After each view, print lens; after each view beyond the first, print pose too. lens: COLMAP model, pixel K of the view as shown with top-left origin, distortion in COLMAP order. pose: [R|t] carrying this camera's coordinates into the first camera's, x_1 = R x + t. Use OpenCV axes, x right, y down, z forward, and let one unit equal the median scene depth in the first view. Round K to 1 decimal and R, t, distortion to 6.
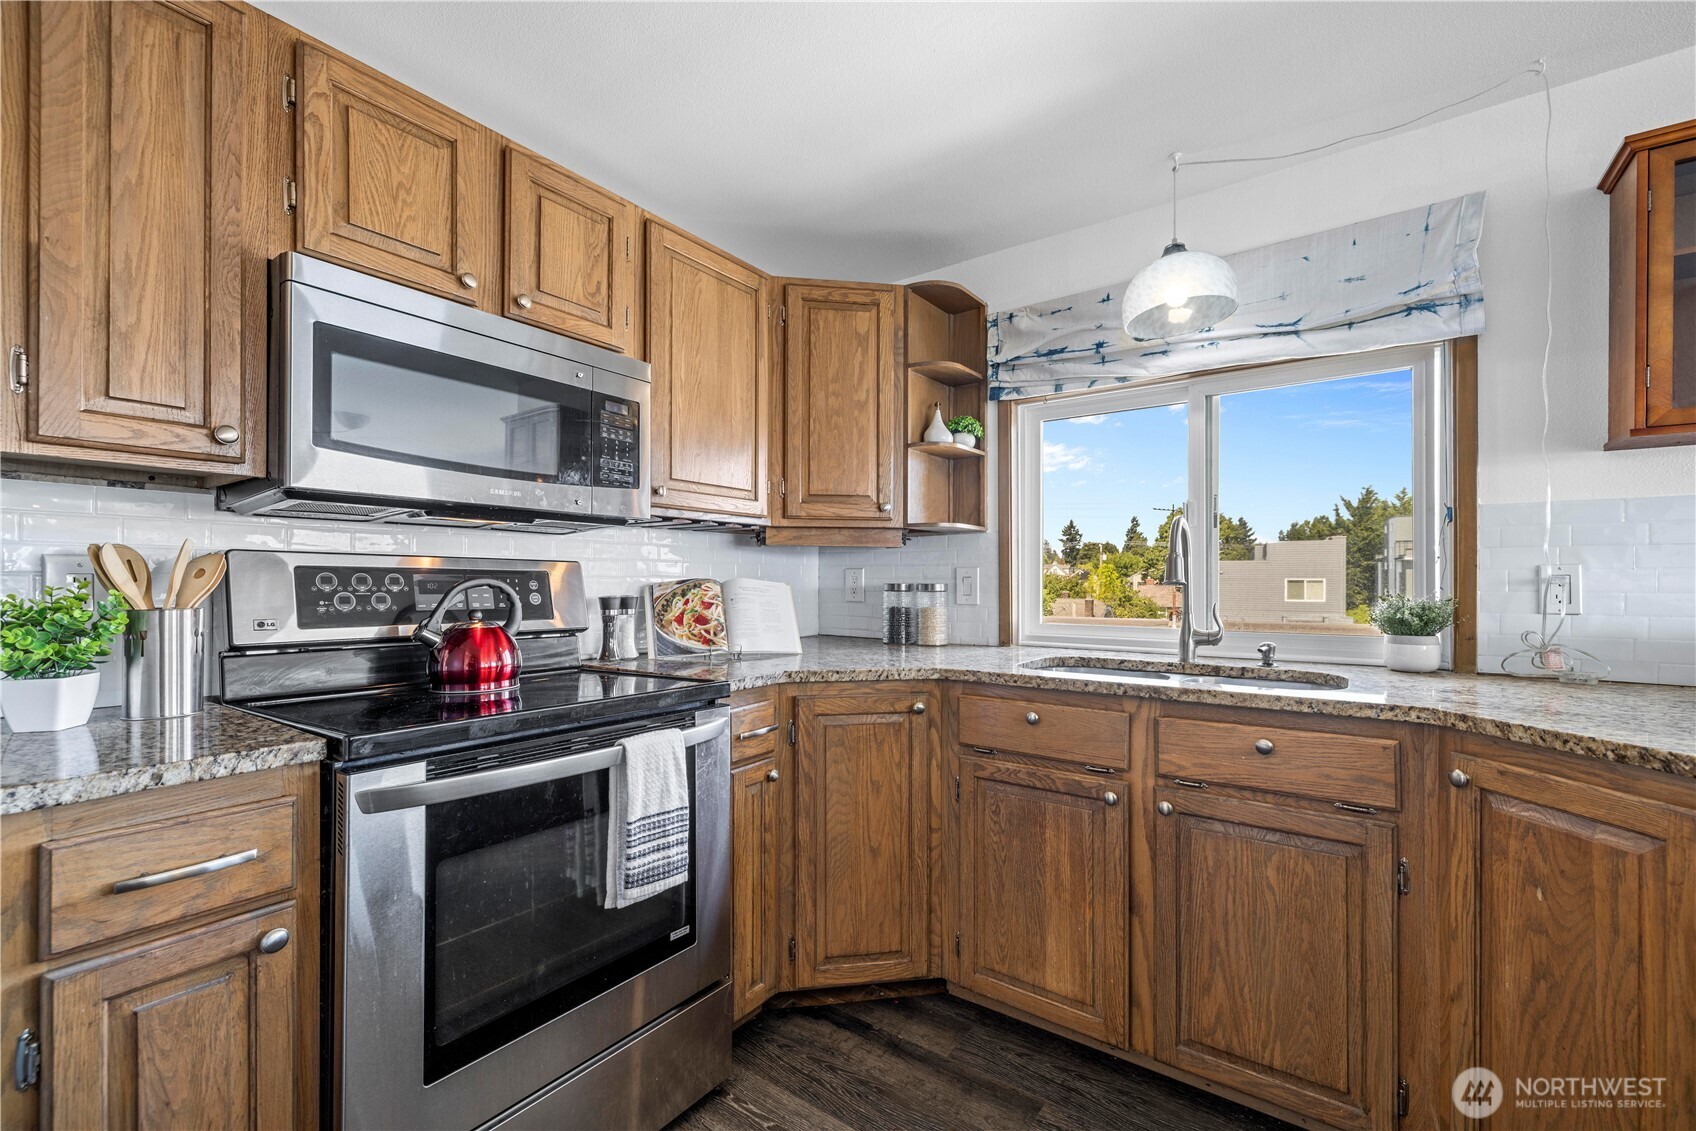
lens RADIAL K [[709.2, 0, 845.8], [0, 709.2, 578.4], [0, 0, 1]] dist [0.000461, -0.000113]
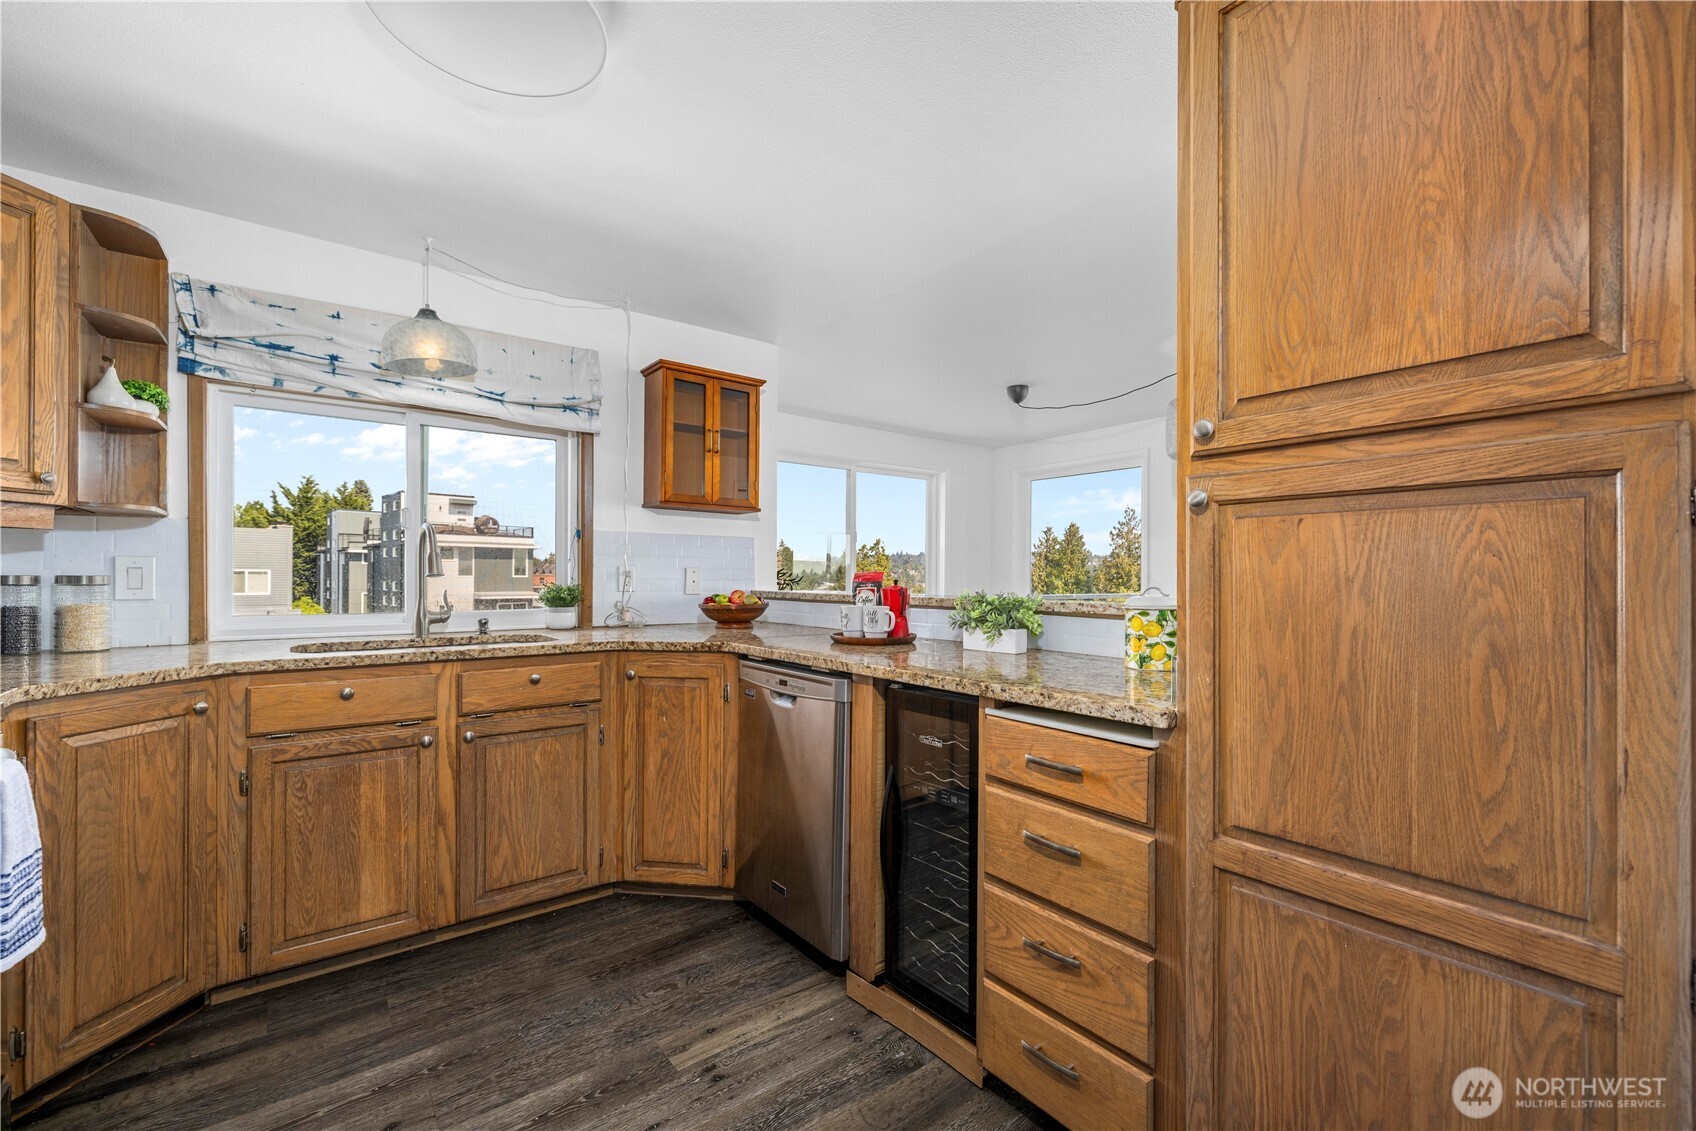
lens RADIAL K [[709.2, 0, 845.8], [0, 709.2, 578.4], [0, 0, 1]] dist [0.000461, -0.000113]
pose [[0.292543, -0.004095, 0.956244, -0.591176], [-0.007166, 0.999953, 0.006475, -0.001087], [-0.956226, -0.008746, 0.292500, -0.101916]]
